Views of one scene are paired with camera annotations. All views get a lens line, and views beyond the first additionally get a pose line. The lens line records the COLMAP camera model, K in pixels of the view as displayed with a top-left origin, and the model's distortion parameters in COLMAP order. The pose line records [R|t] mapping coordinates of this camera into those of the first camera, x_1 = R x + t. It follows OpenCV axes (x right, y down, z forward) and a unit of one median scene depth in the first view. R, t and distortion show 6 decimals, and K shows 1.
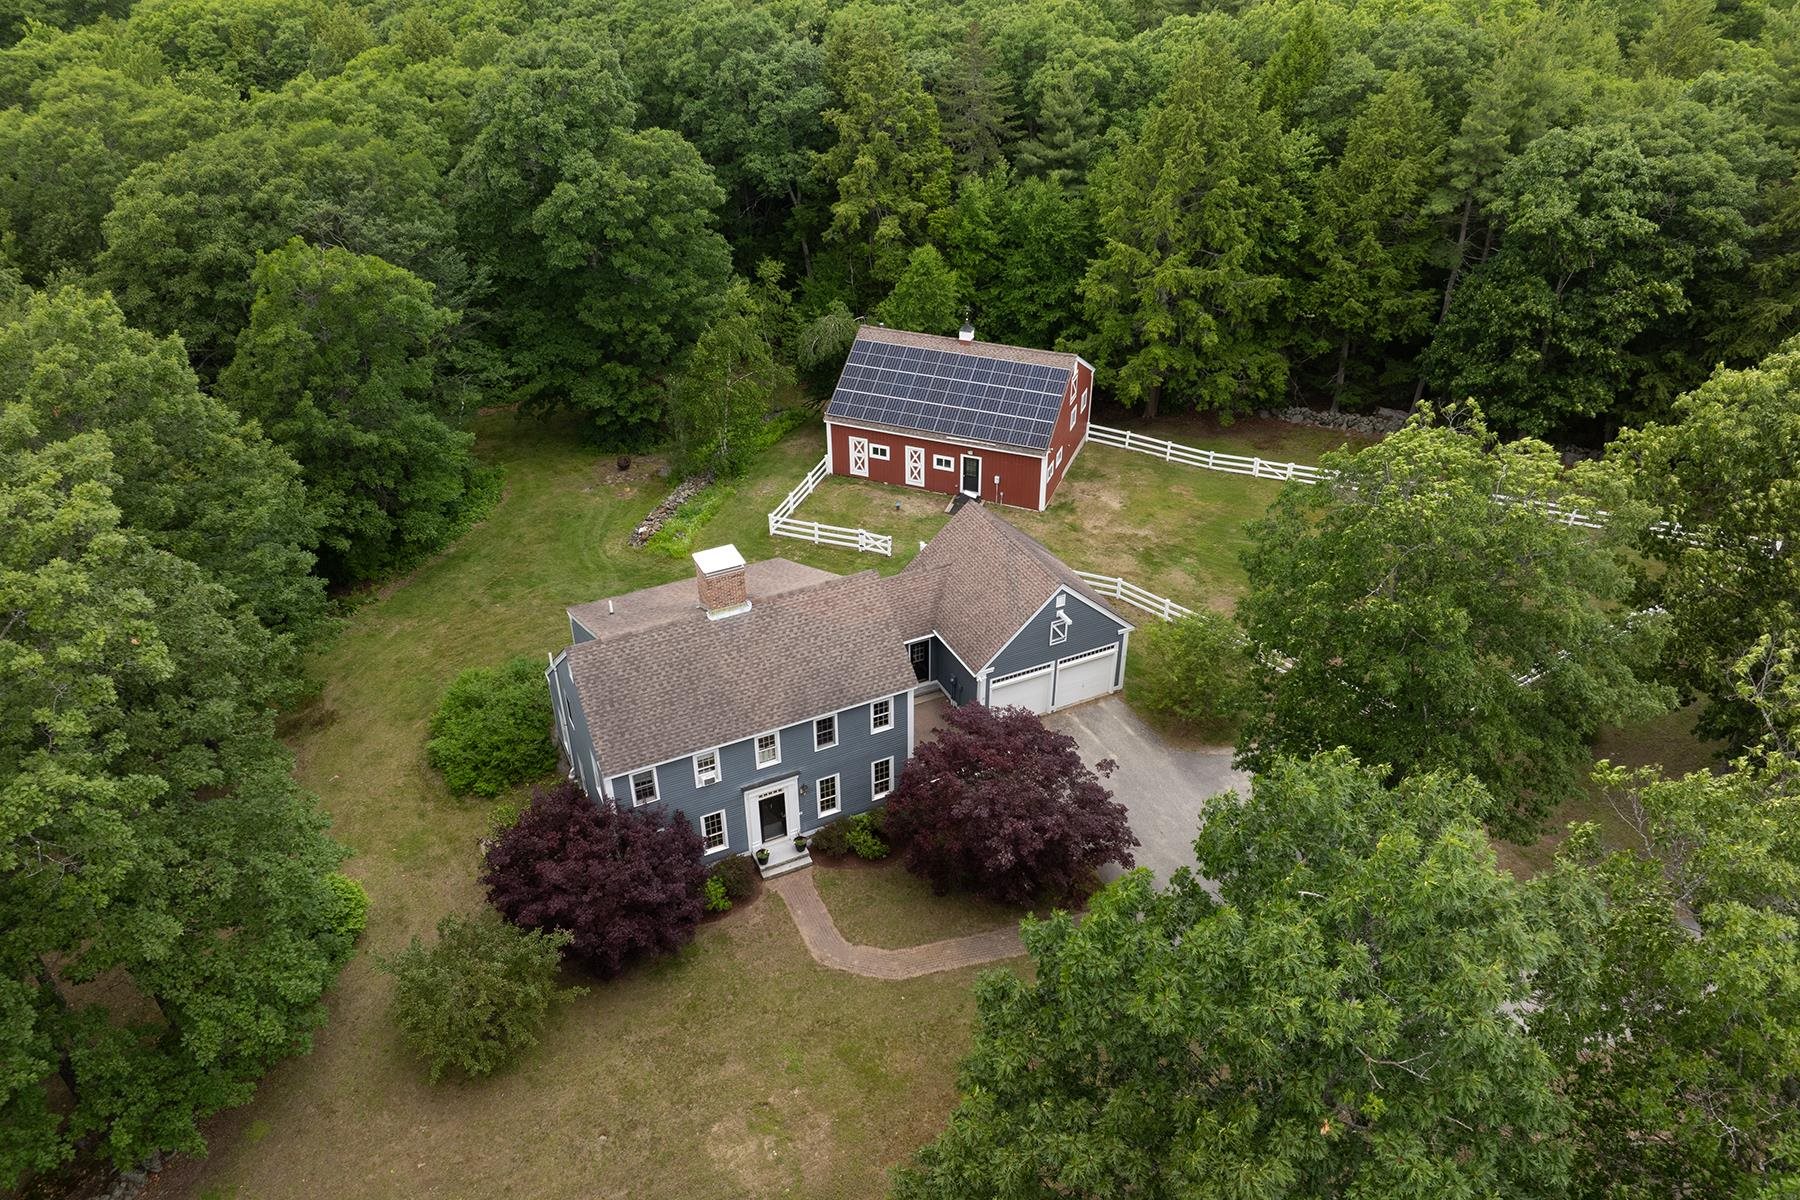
lens RADIAL K [[1281.6, 0, 896.1], [0, 1281.6, 597.7], [0, 0, 1]] dist [-0.018839, 0.008875]
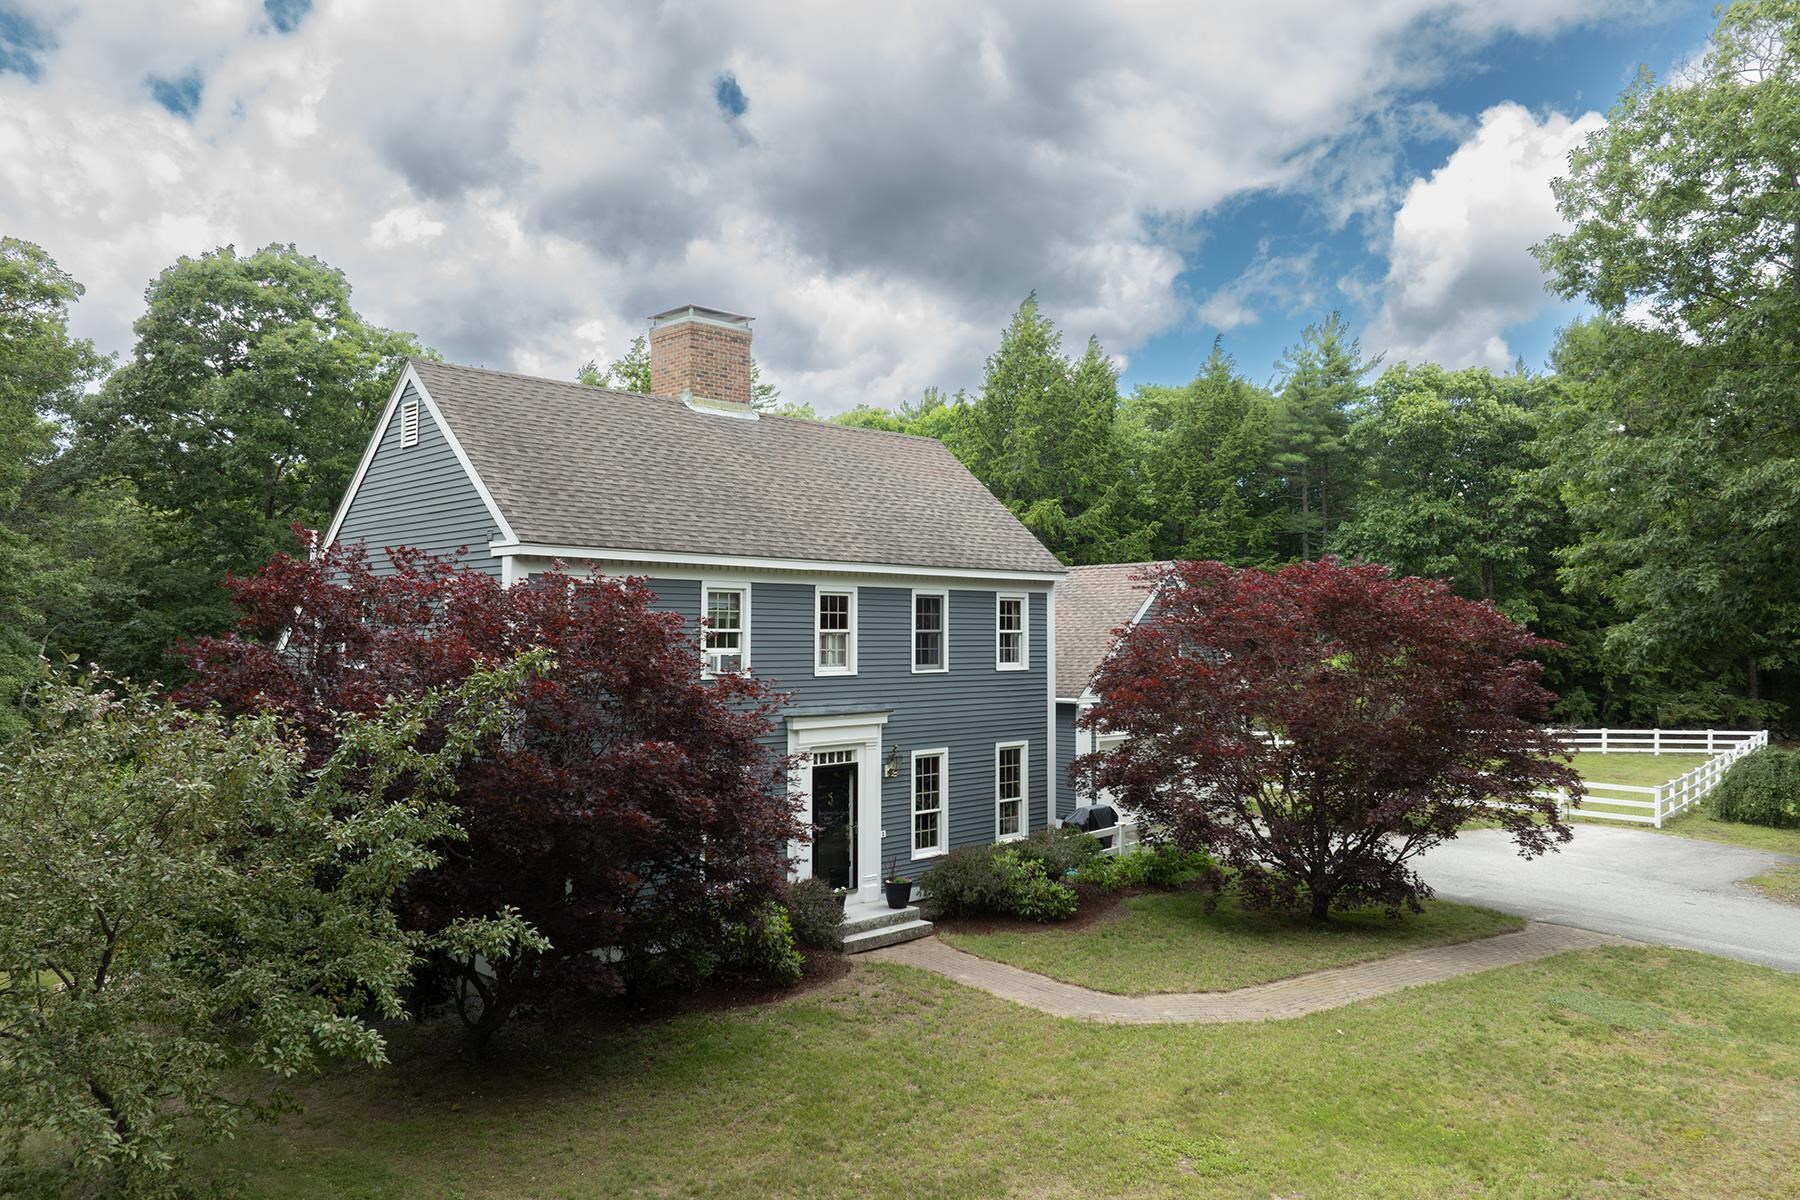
lens RADIAL K [[1281.6, 0, 899.8], [0, 1281.6, 604.0], [0, 0, 1]] dist [-0.018839, 0.008875]
pose [[0.945596, 0.011487, 0.325139, -0.225682], [0.171332, 0.831986, -0.527678, 0.353806], [-0.276573, 0.554677, 0.784755, 0.609743]]
